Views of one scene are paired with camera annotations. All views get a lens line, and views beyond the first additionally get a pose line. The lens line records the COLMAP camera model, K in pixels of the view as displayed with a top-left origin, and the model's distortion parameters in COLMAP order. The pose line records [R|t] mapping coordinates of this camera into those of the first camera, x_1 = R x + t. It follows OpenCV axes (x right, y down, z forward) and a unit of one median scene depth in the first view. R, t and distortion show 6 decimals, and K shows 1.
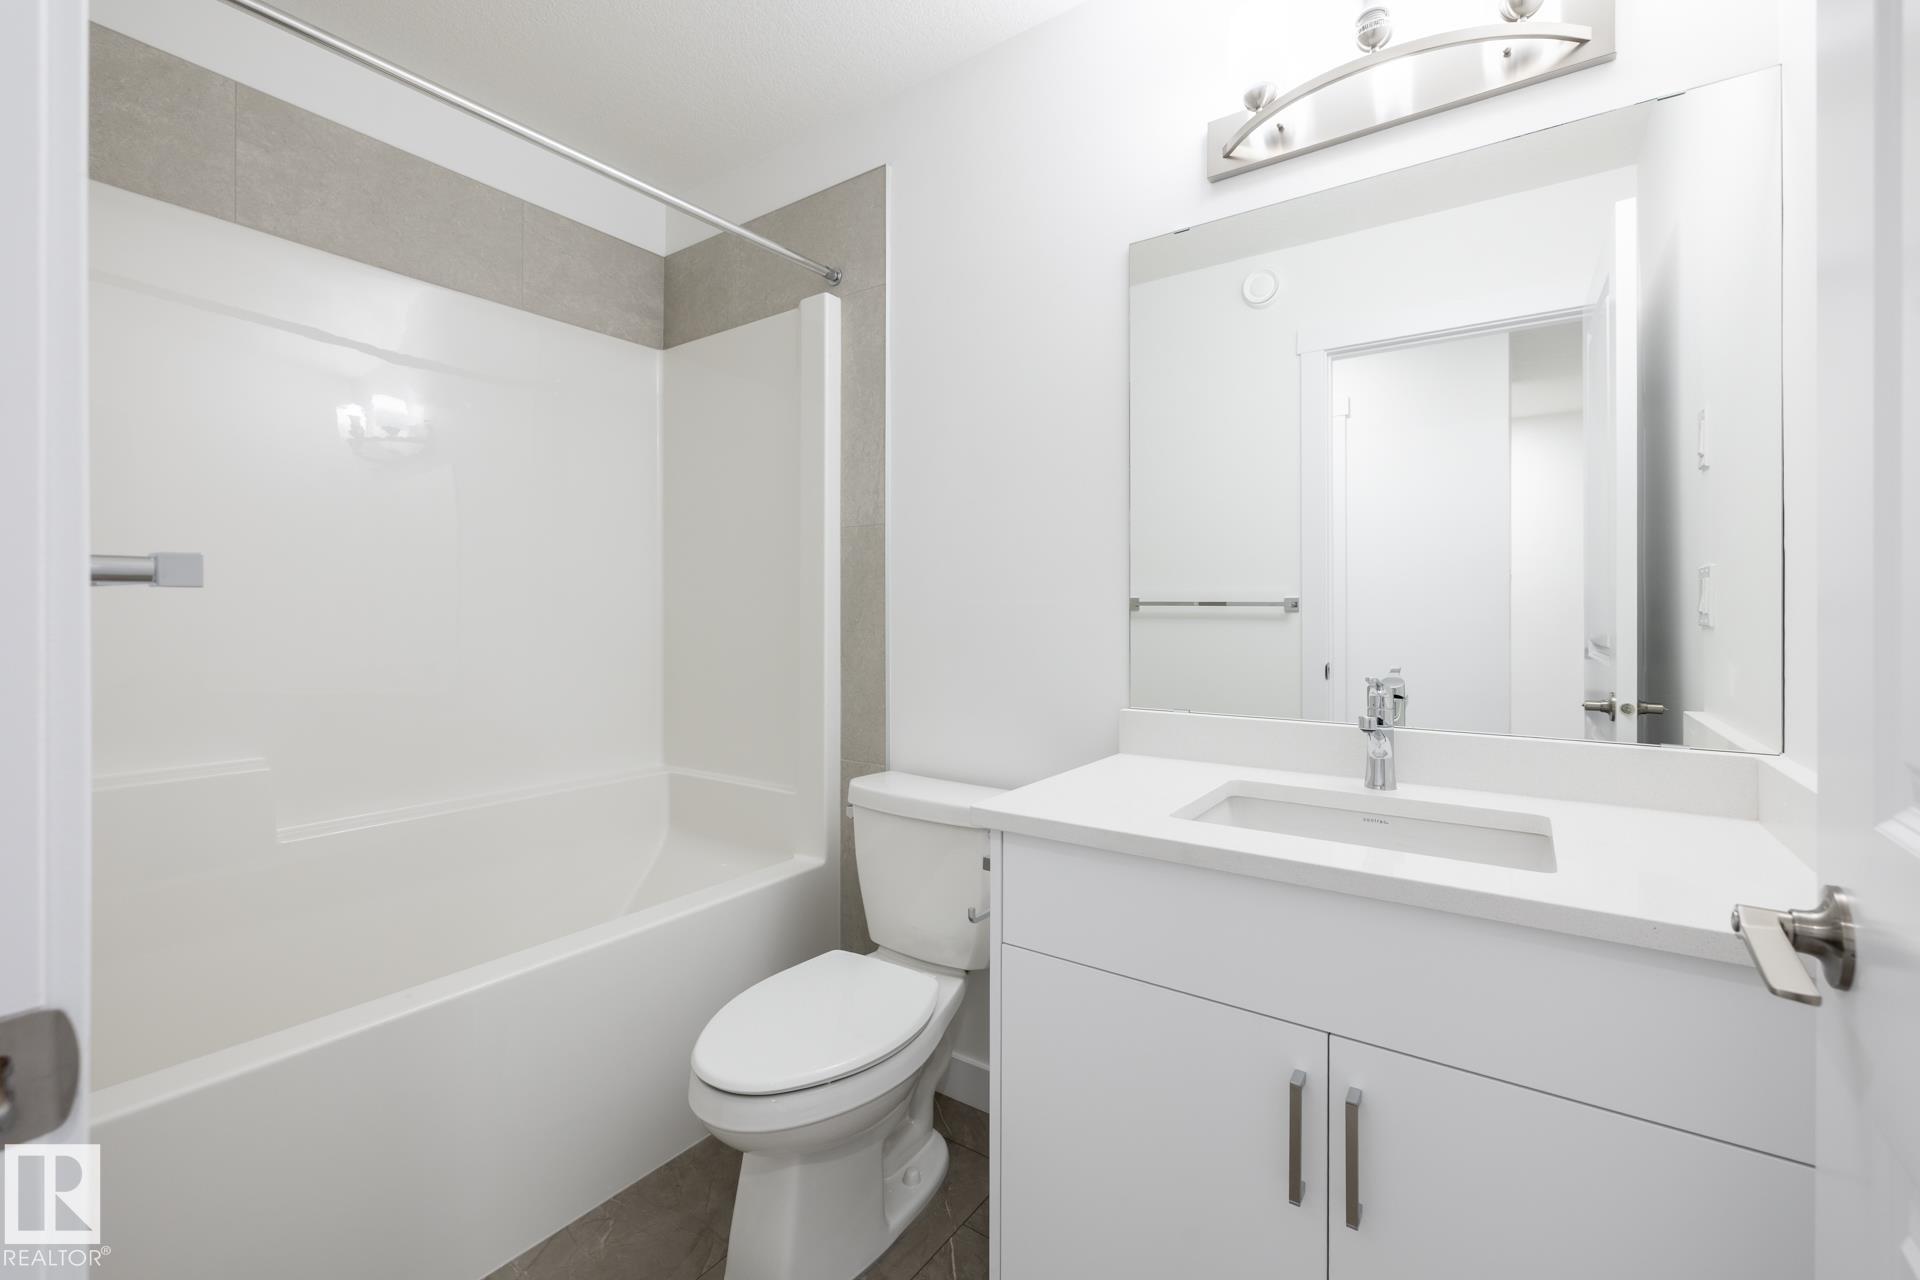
lens RADIAL K [[807.6, 0, 956.6], [0, 807.6, 659.0], [0, 0, 1]] dist [0.000285, -0.000063]
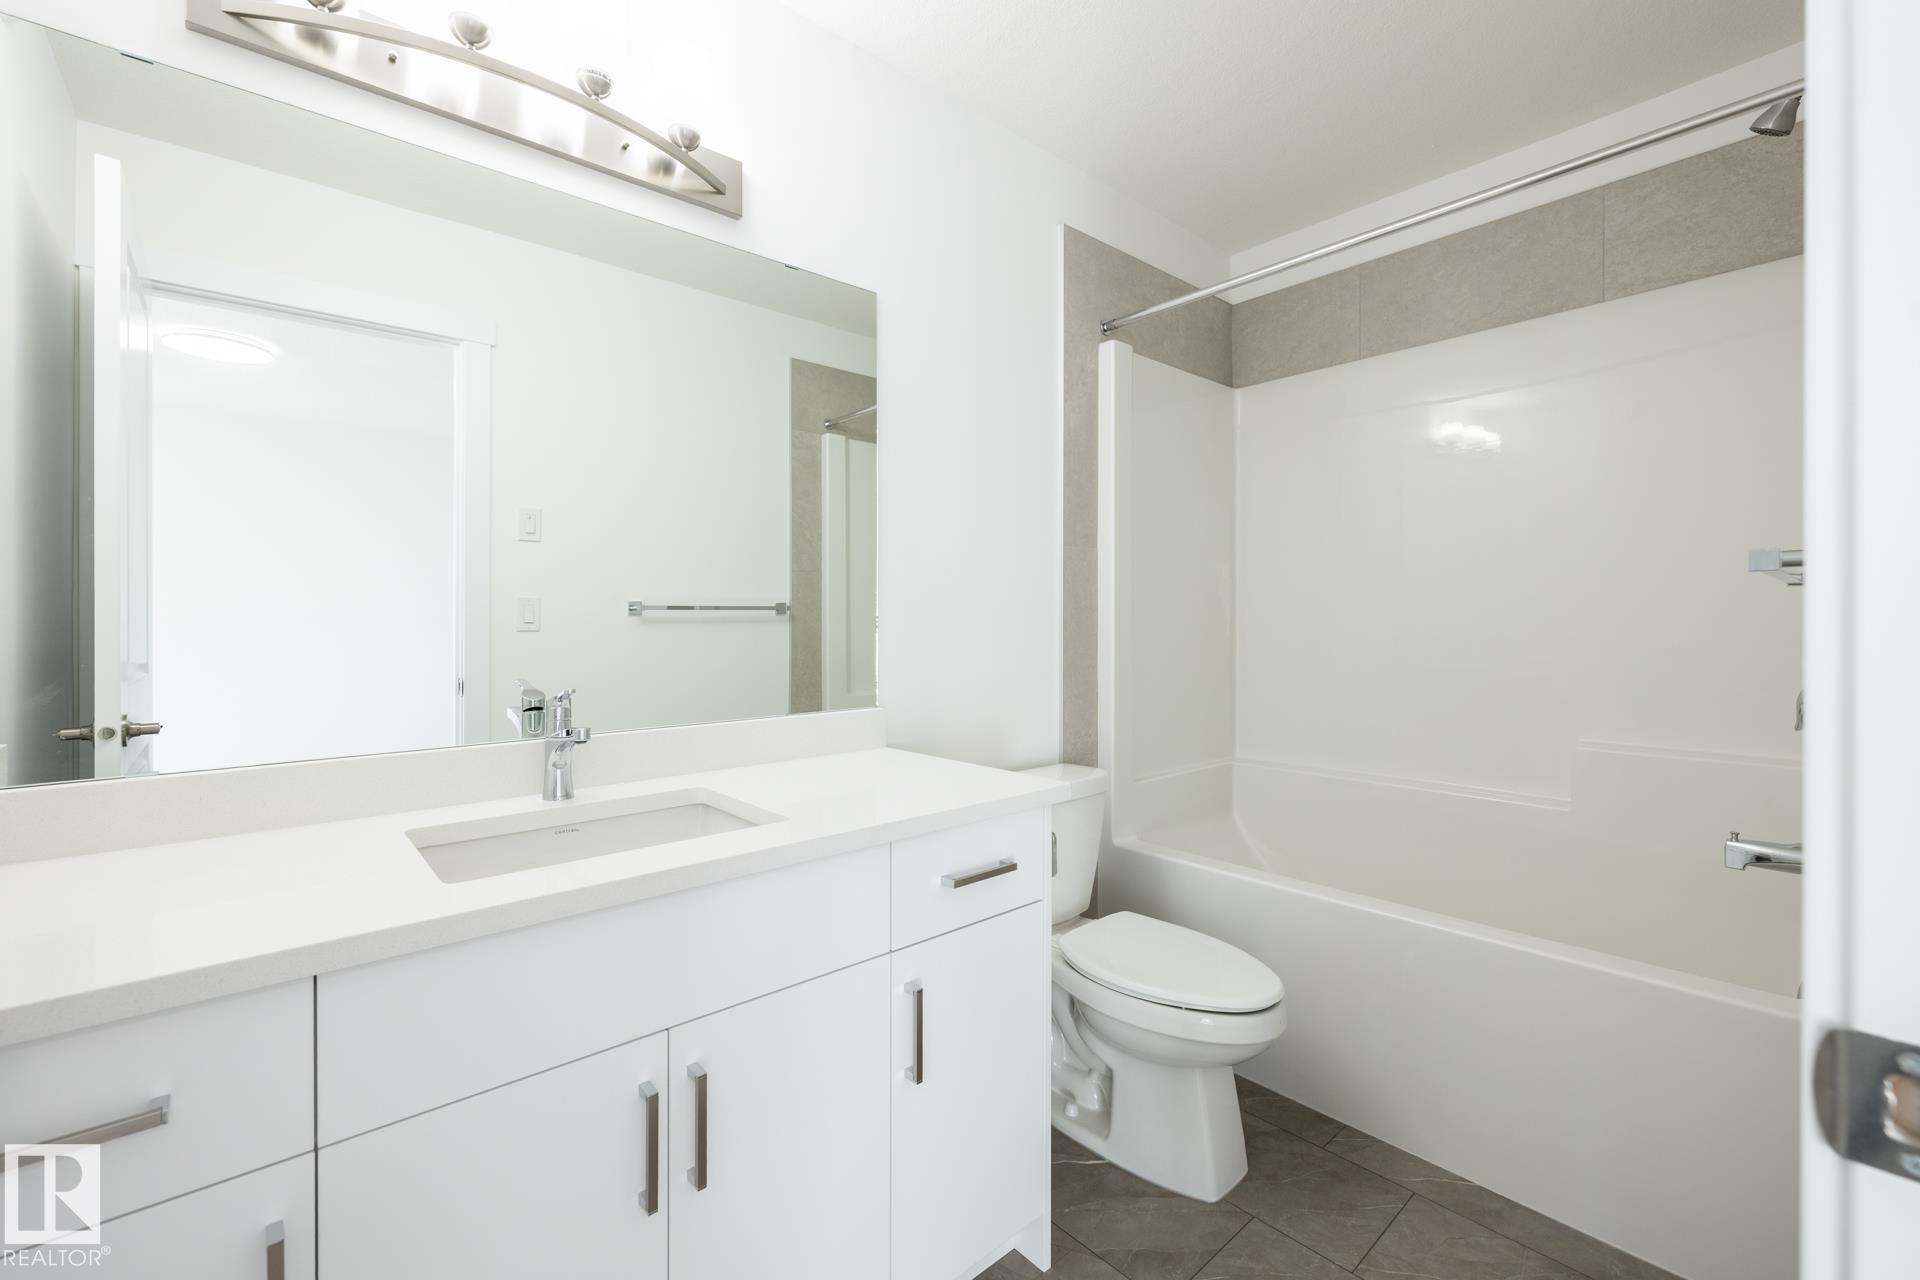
lens RADIAL K [[806.8, 0, 960.0], [0, 806.8, 640.0], [0, 0, 1]] dist [-0.000461, -0.000031]
pose [[0.229918, -0.019530, 0.973014, -0.438010], [0.069872, 0.997550, 0.003512, -0.007800], [-0.970698, 0.067179, 0.230720, 0.361064]]
